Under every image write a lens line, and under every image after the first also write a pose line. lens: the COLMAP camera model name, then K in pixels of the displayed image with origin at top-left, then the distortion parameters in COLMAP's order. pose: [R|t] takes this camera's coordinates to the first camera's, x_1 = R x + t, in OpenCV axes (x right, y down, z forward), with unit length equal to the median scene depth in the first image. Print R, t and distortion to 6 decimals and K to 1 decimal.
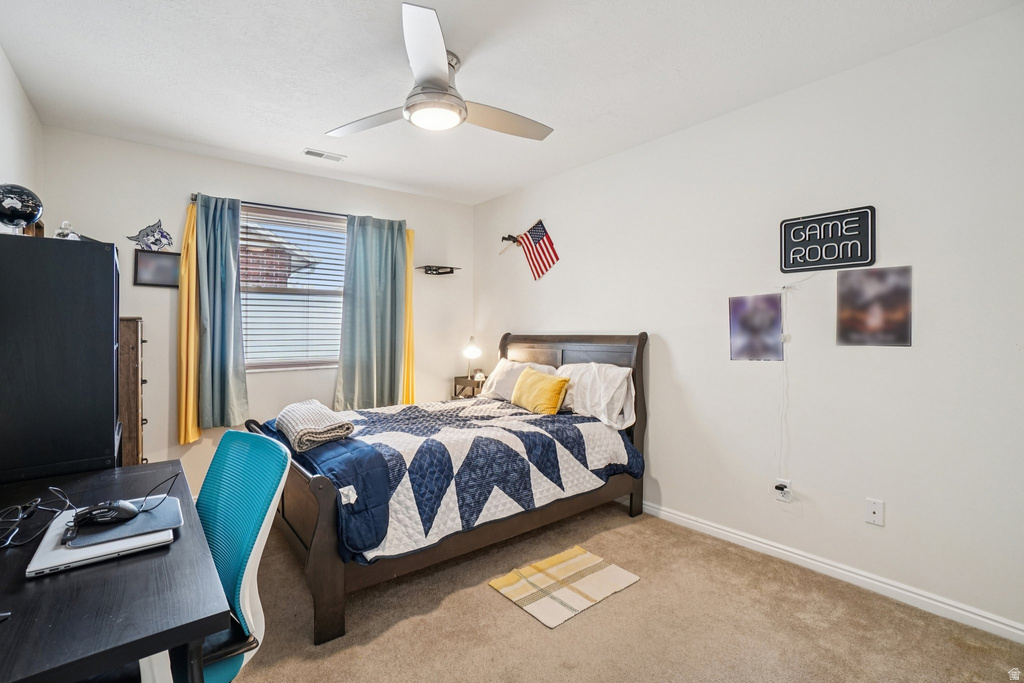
lens RADIAL K [[429.0, 0, 512.0], [0, 429.0, 341.5], [0, 0, 1]] dist [-0.001636, -0.000153]
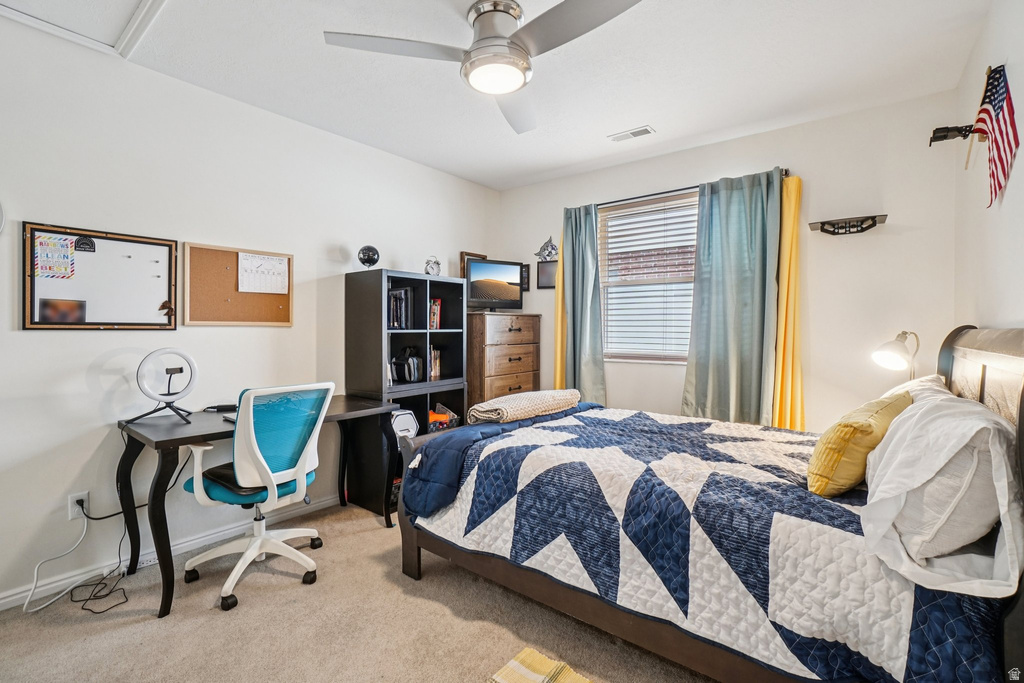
lens RADIAL K [[456.0, 0, 512.0], [0, 456.0, 341.5], [0, 0, 1]] dist [-0.000878, 0.000391]
pose [[0.280019, 0.037804, -0.959250, 0.589029], [-0.031506, 0.999048, 0.030176, -0.005103], [0.959477, 0.021772, 0.280943, 0.619891]]
